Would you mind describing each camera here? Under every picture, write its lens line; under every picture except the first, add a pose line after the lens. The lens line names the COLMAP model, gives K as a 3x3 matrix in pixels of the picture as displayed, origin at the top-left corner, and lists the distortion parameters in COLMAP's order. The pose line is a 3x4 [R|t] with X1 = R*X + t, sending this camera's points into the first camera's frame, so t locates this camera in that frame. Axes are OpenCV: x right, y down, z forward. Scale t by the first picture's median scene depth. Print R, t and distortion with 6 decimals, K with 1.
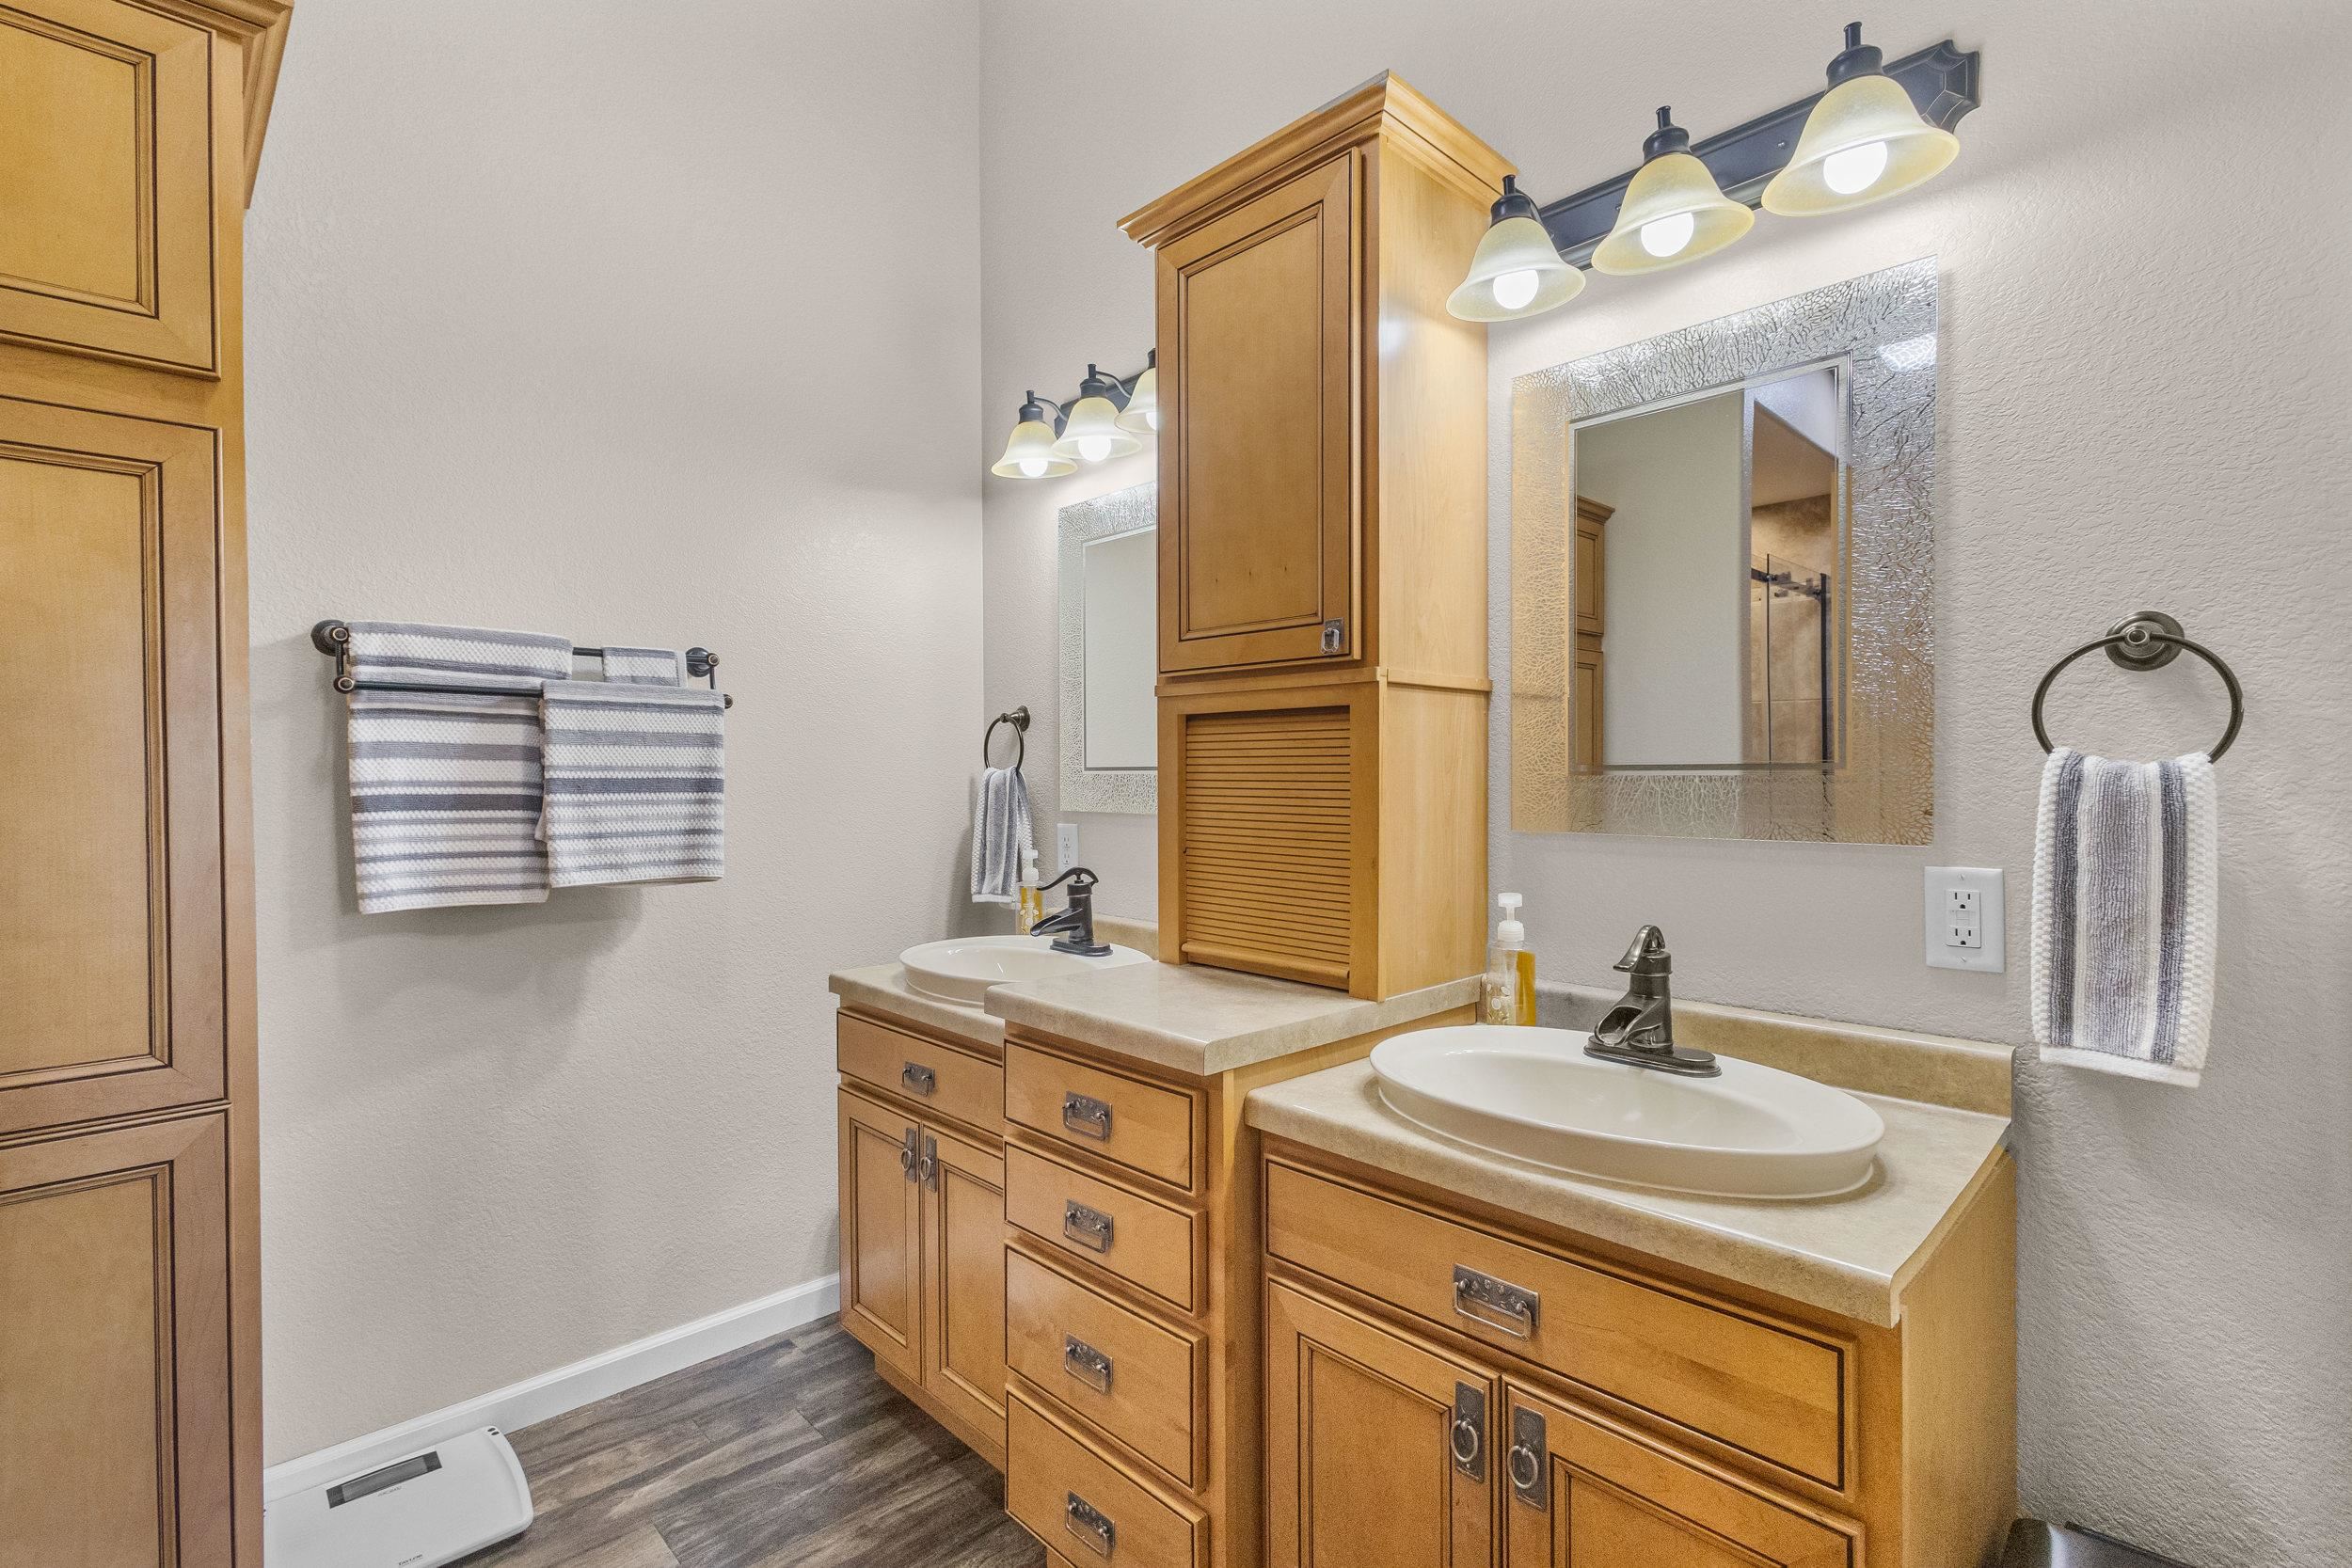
lens RADIAL K [[1084.6, 0, 1159.9], [0, 1084.6, 787.8], [0, 0, 1]] dist [0.009754, -0.002823]
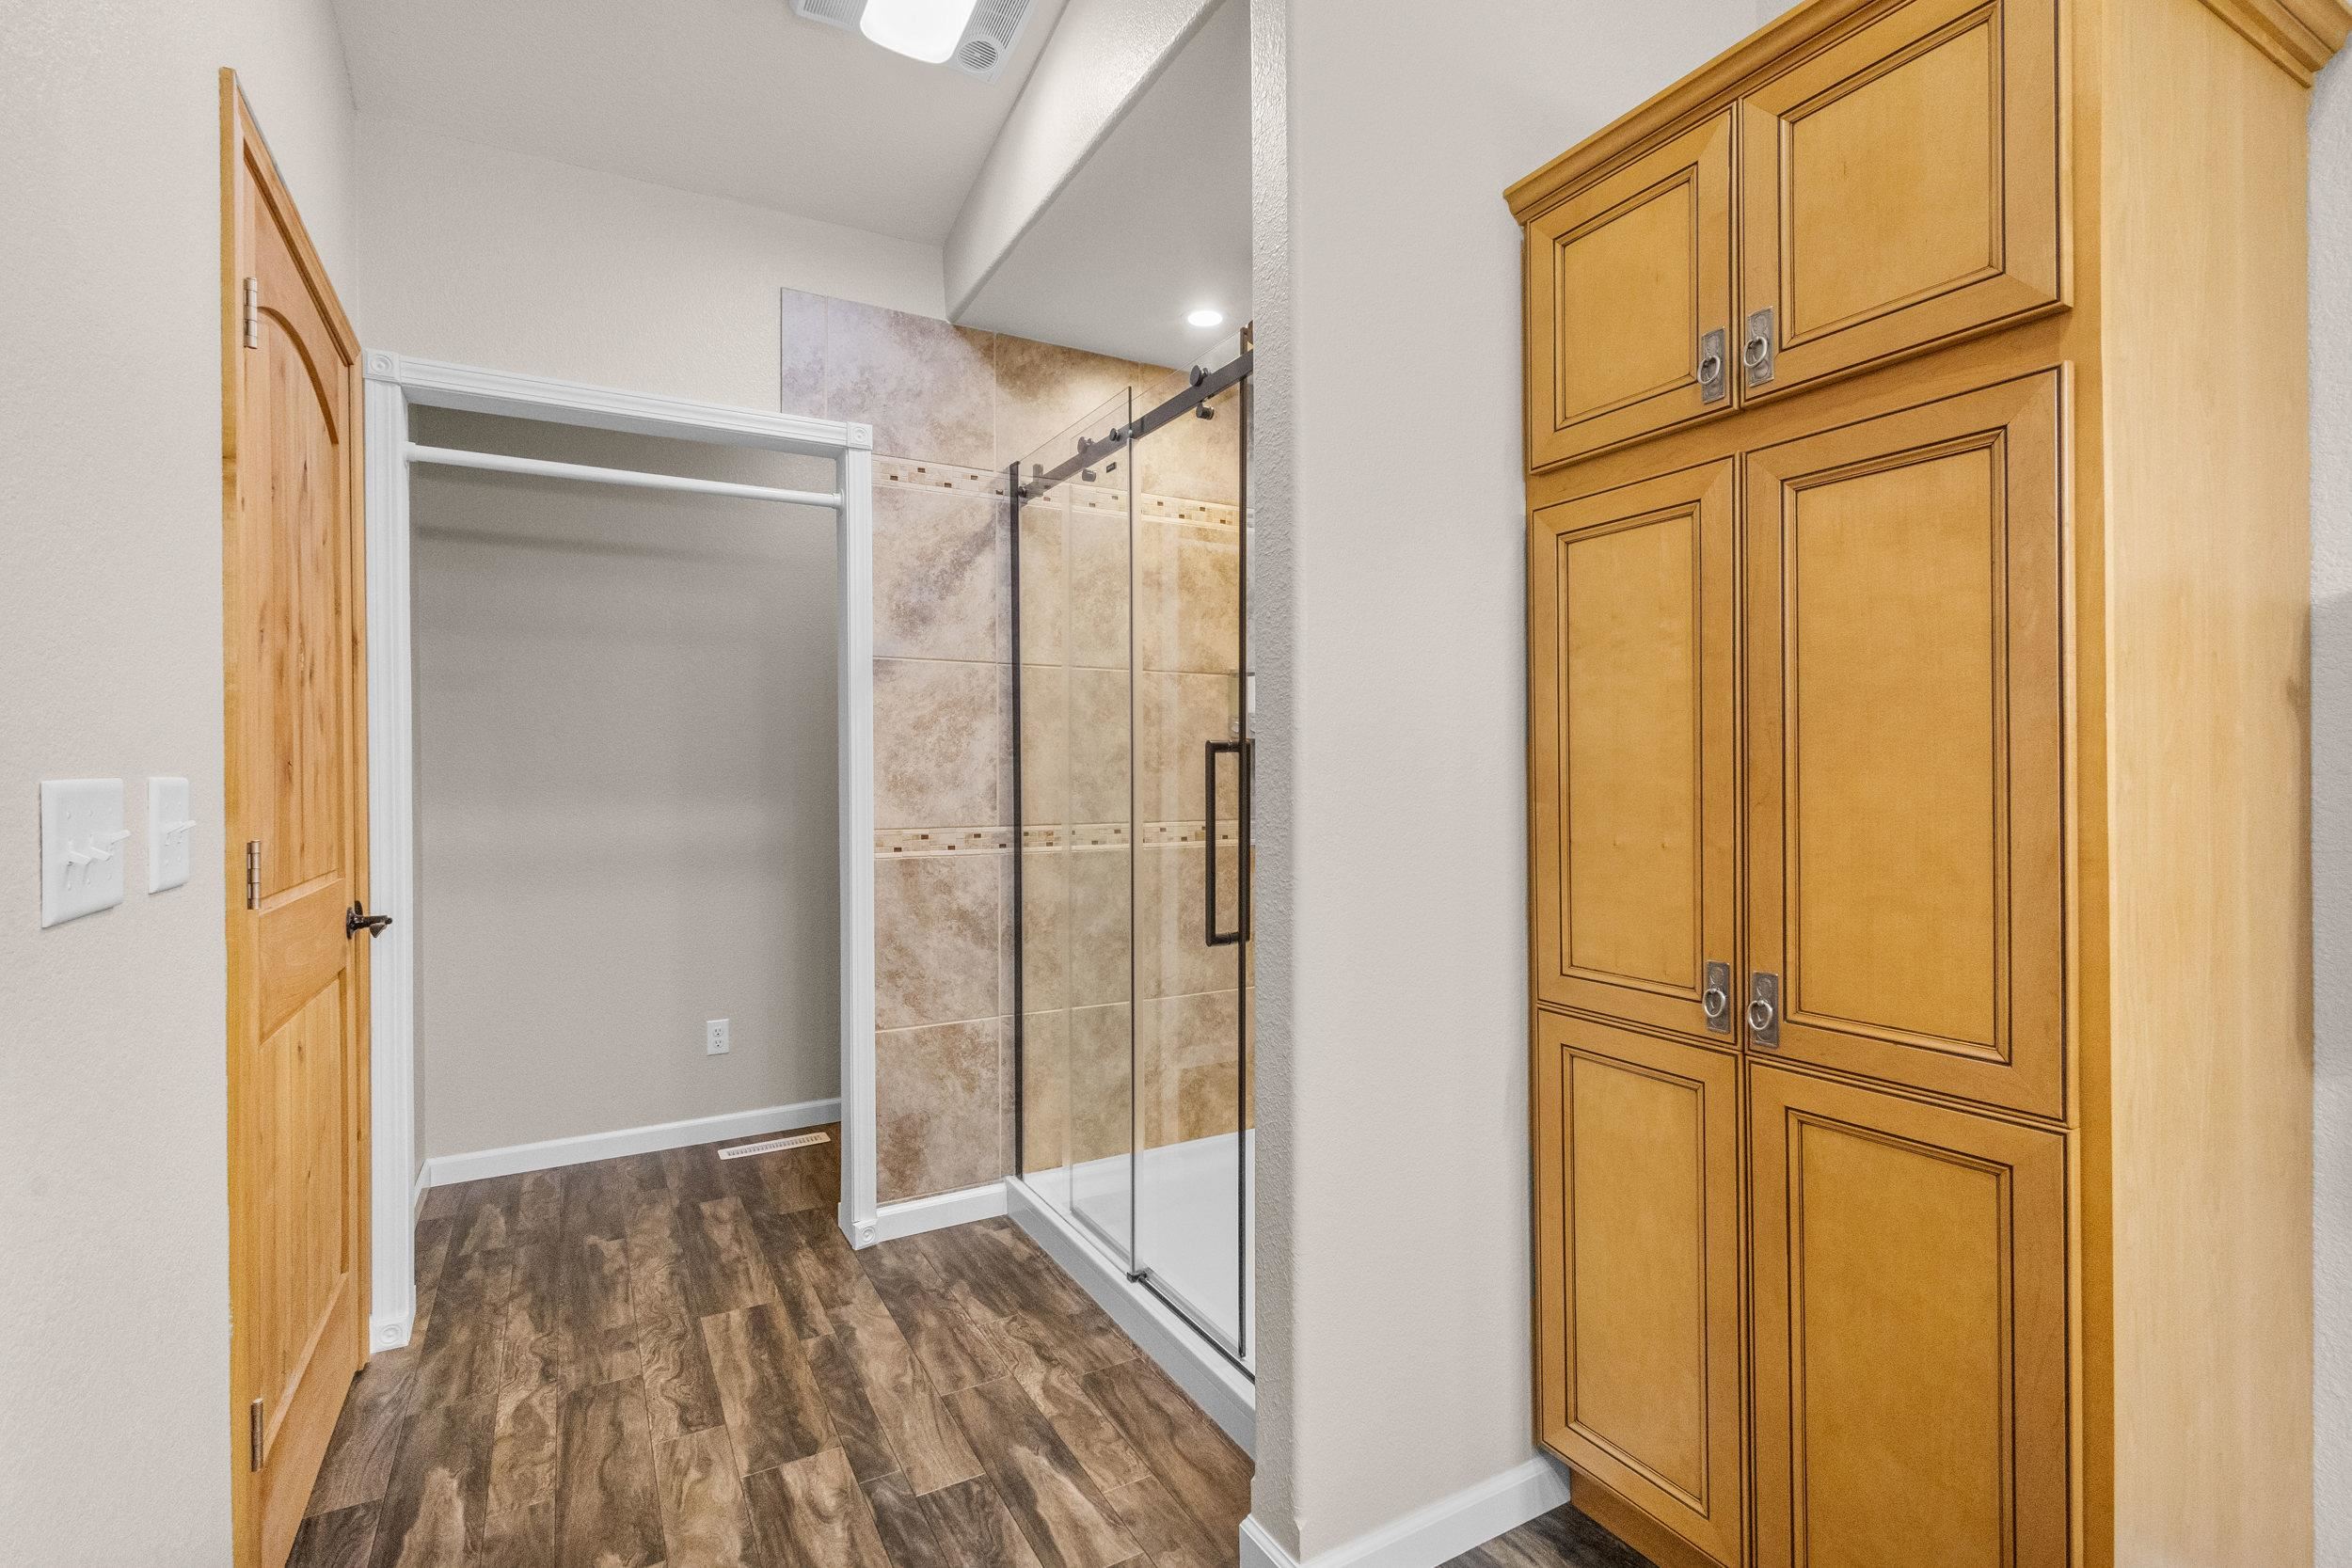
lens RADIAL K [[1084.6, 0, 1159.4], [0, 1084.6, 780.7], [0, 0, 1]] dist [0.009754, -0.002823]
pose [[-0.259295, 0.010792, -0.965738, 0.198363], [0.003879, 0.999941, 0.010132, -0.001922], [0.965790, -0.001119, -0.259322, 0.566464]]
